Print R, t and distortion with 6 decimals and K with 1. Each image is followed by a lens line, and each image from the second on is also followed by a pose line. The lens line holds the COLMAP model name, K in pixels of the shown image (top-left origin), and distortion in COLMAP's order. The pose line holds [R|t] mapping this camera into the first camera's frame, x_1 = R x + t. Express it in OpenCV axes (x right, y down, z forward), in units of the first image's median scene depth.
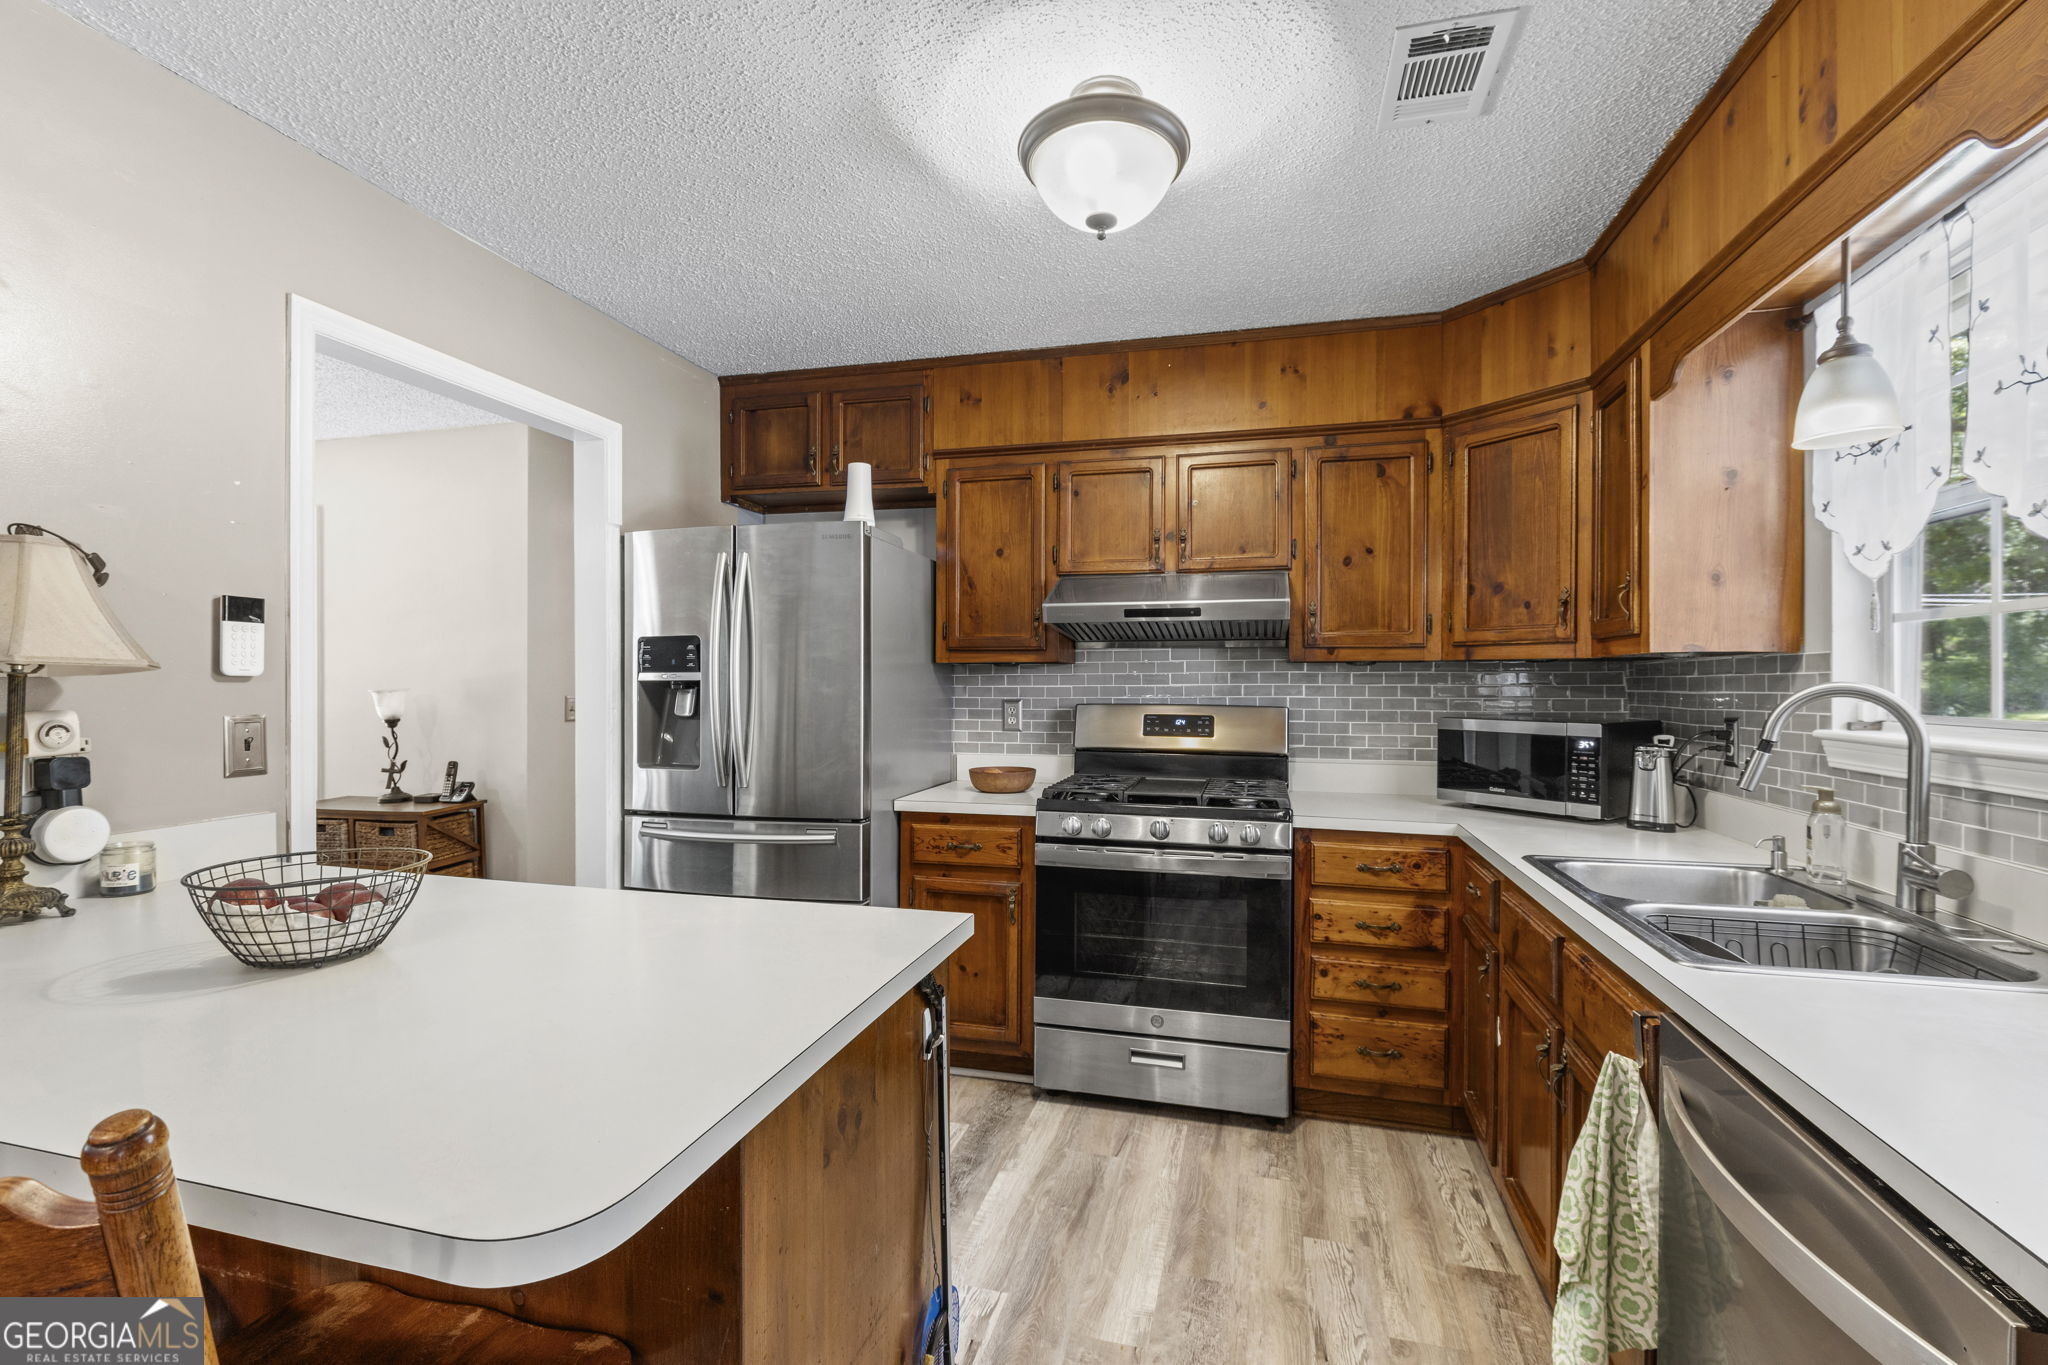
lens RADIAL K [[904.9, 0, 1023.8], [0, 904.9, 688.1], [0, 0, 1]] dist [-0.001136, -0.000035]
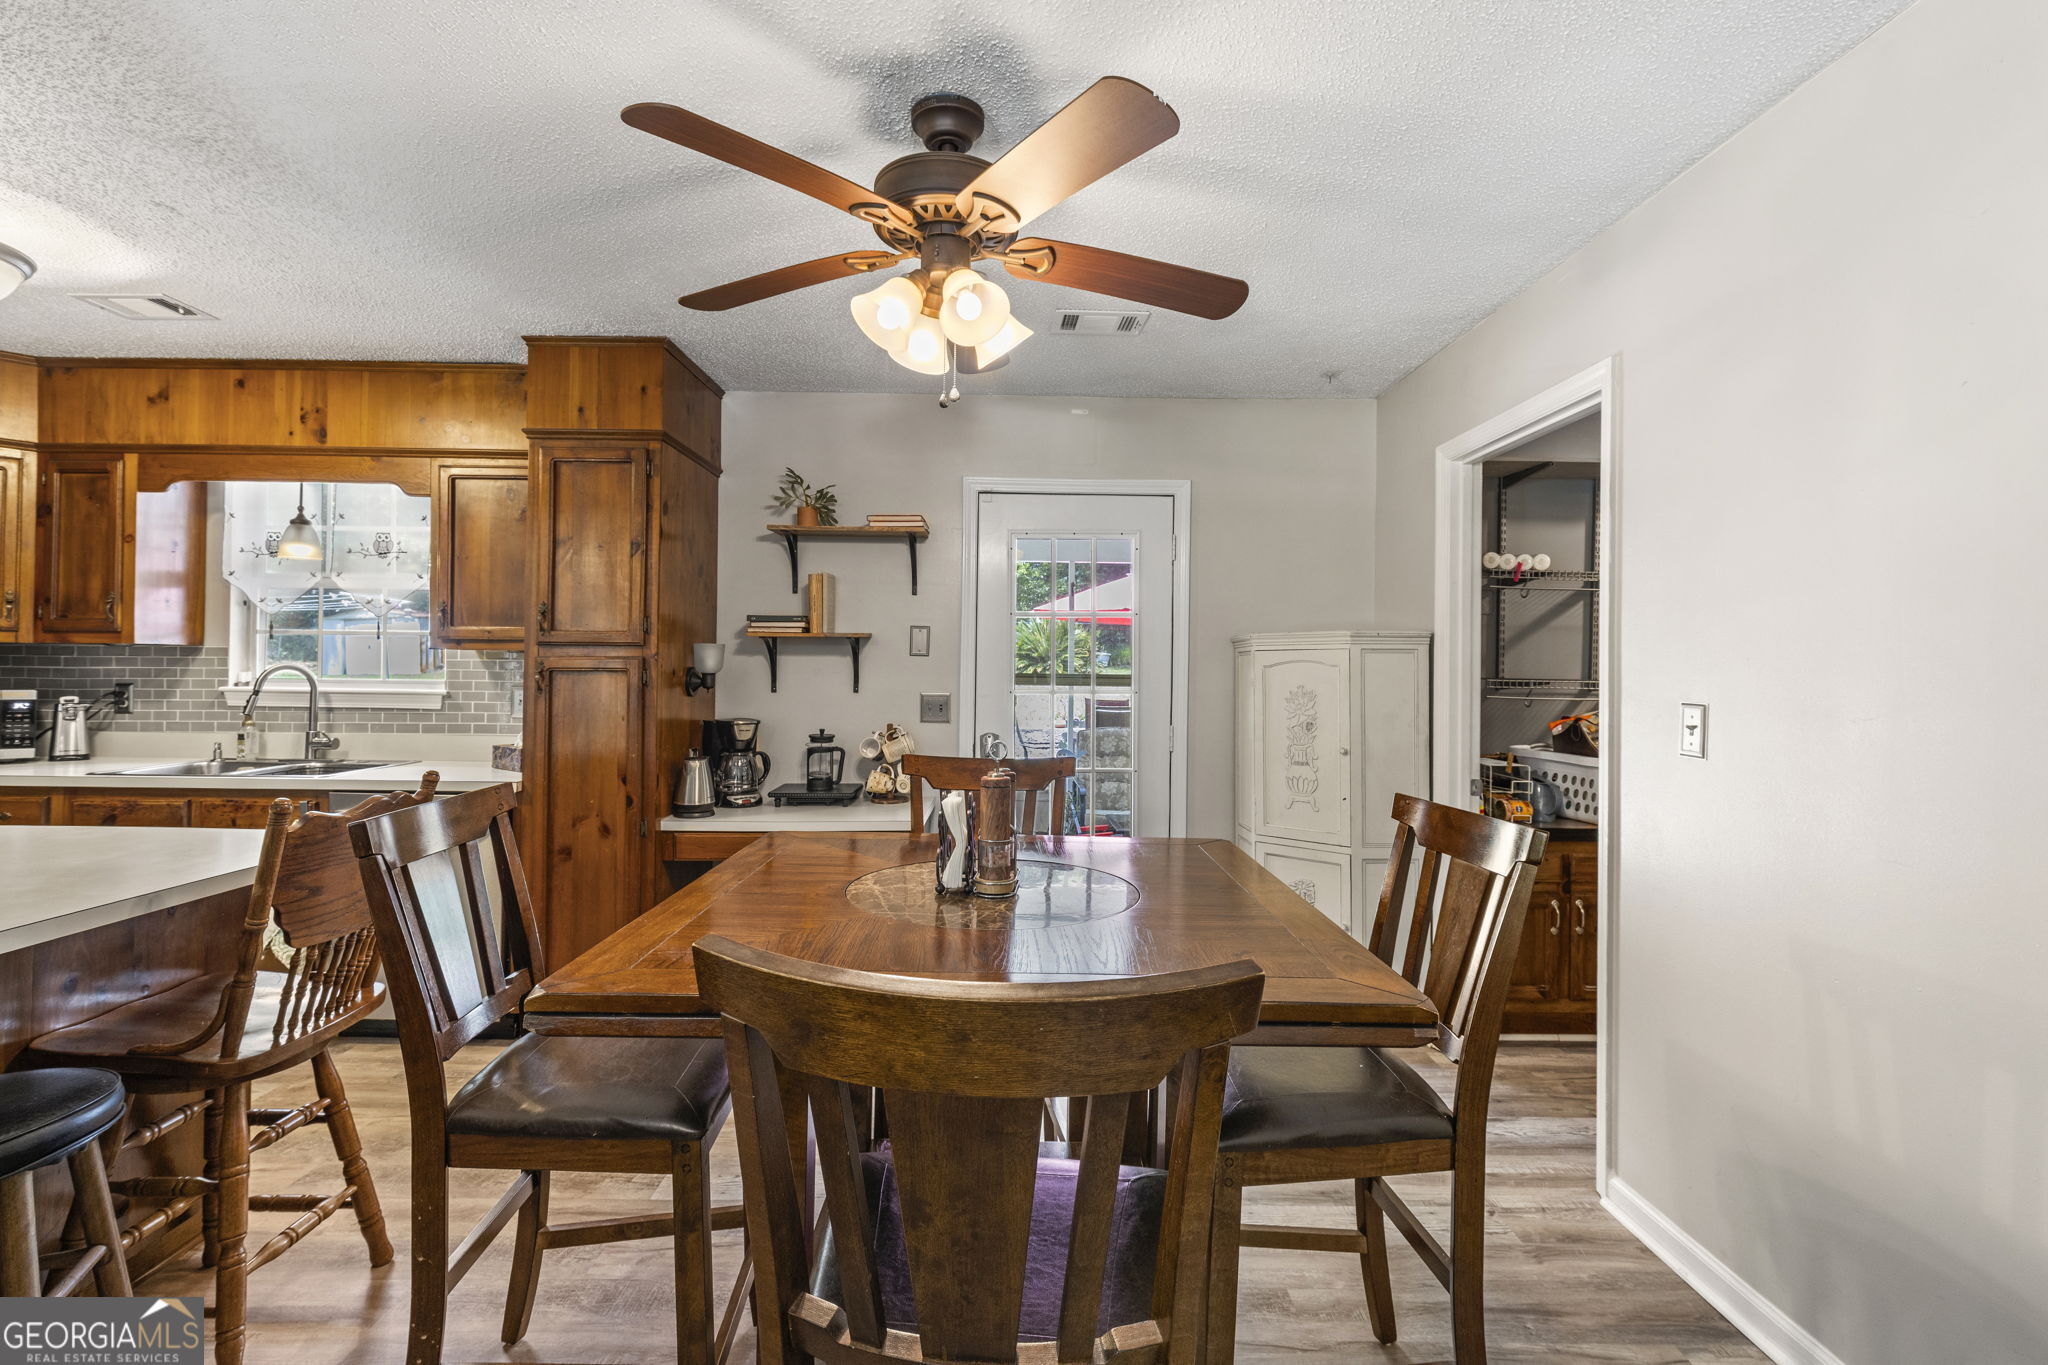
lens RADIAL K [[923.2, 0, 1030.9], [0, 923.2, 658.6], [0, 0, 1]] dist [-0.002284, 0.000054]
pose [[-0.269842, 0.006762, 0.962881, -1.087272], [-0.006824, 0.999937, -0.008935, -0.006605], [-0.962880, -0.008981, -0.269779, -0.096311]]
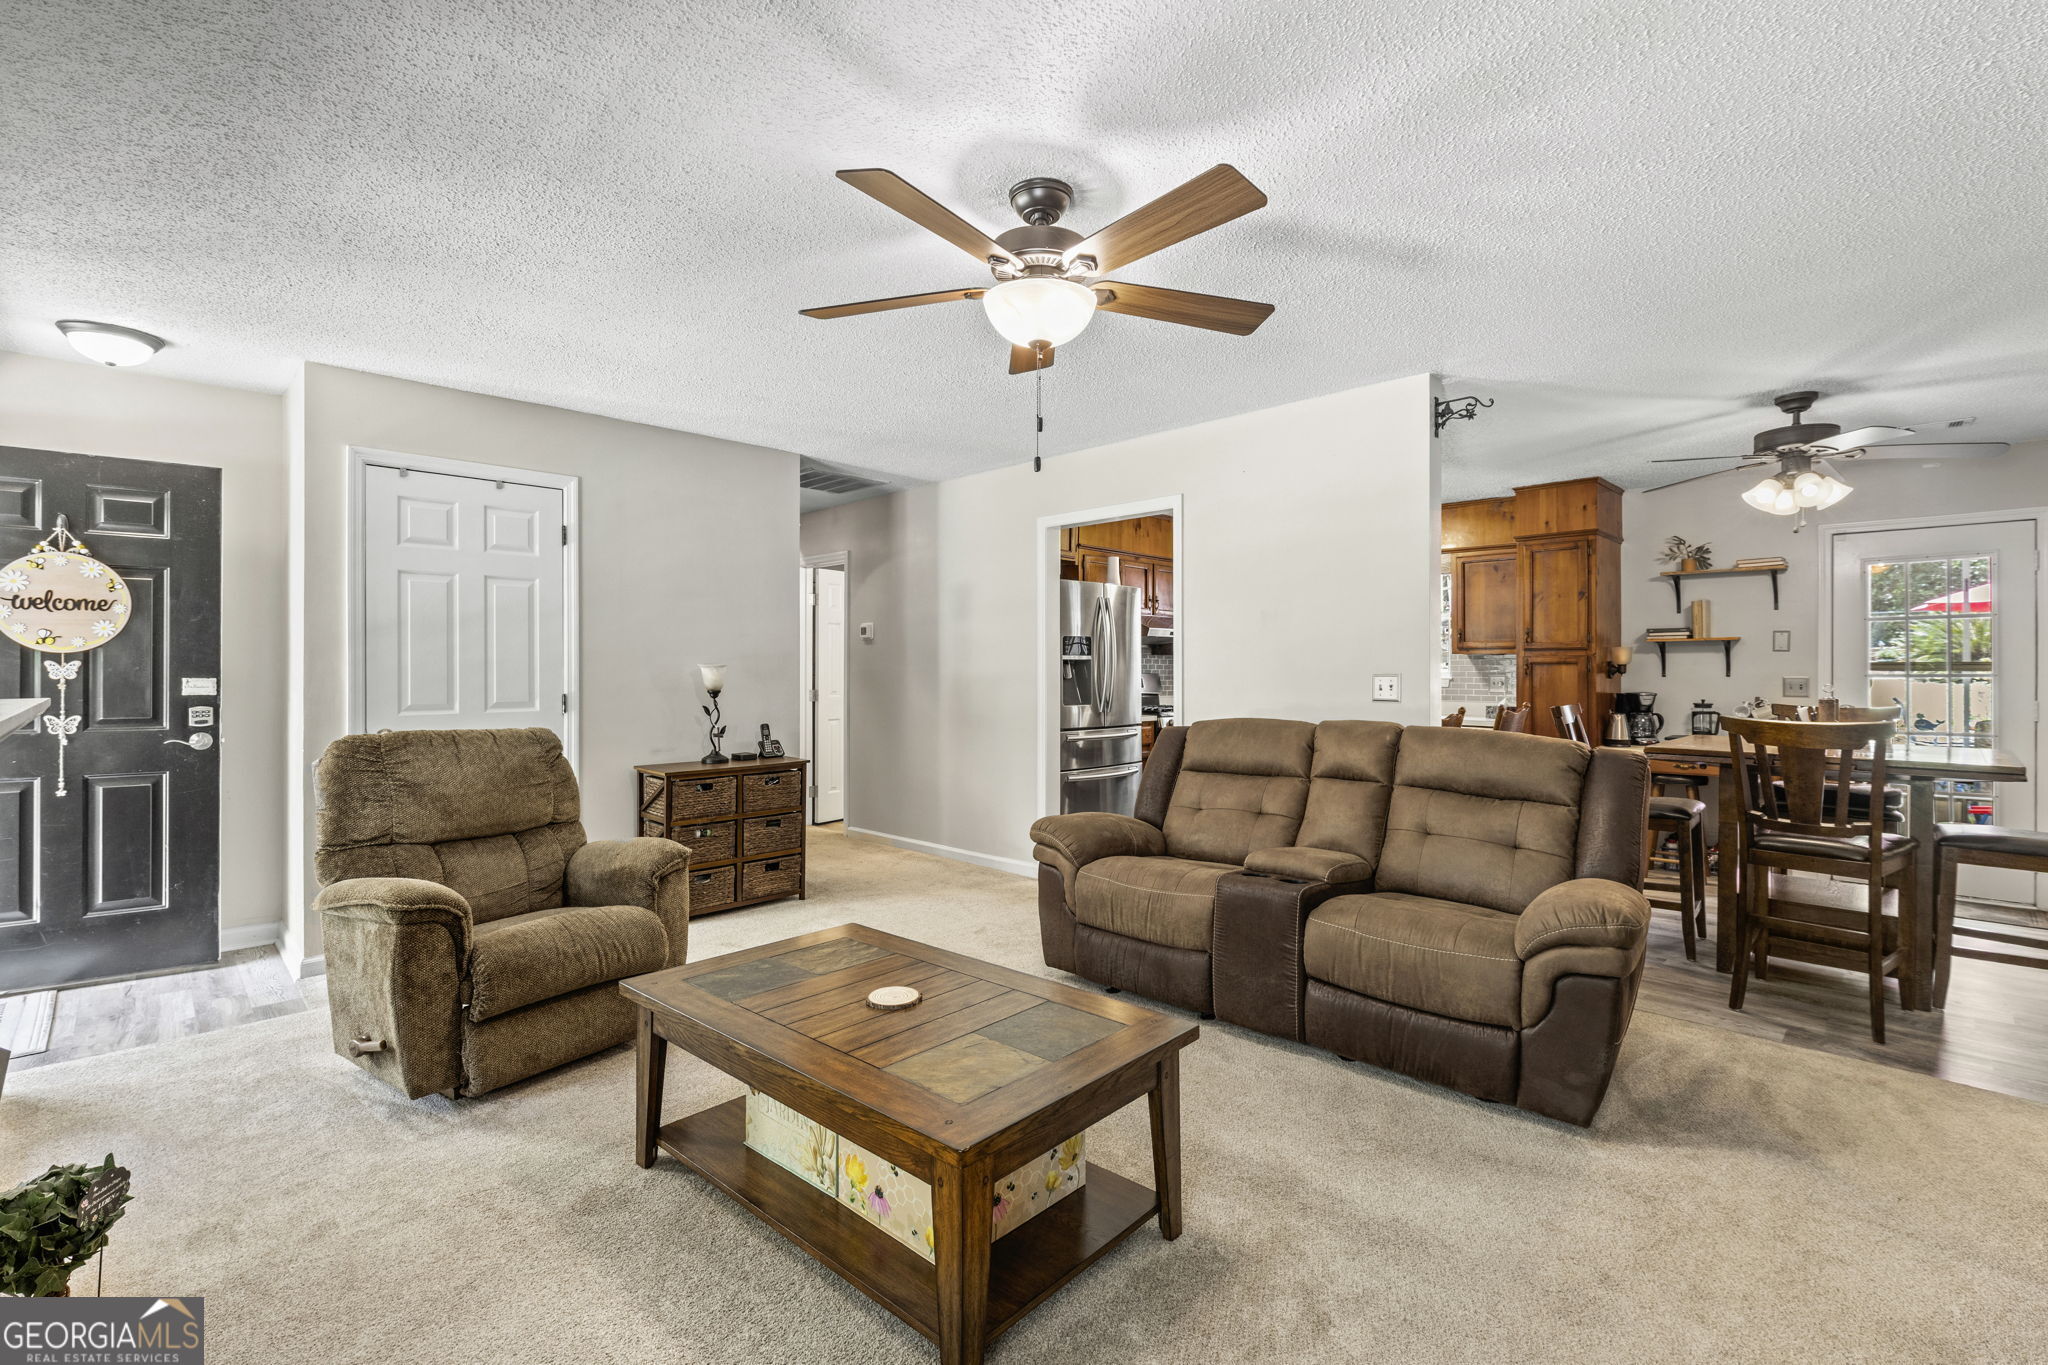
lens RADIAL K [[930.6, 0, 1029.7], [0, 930.6, 668.9], [0, 0, 1]] dist [-0.000720, -0.000437]
pose [[0.498591, 0.002493, 0.866834, -2.363250], [0.003237, 0.999984, -0.004738, 0.022453], [-0.866831, 0.005168, 0.498575, 0.114096]]
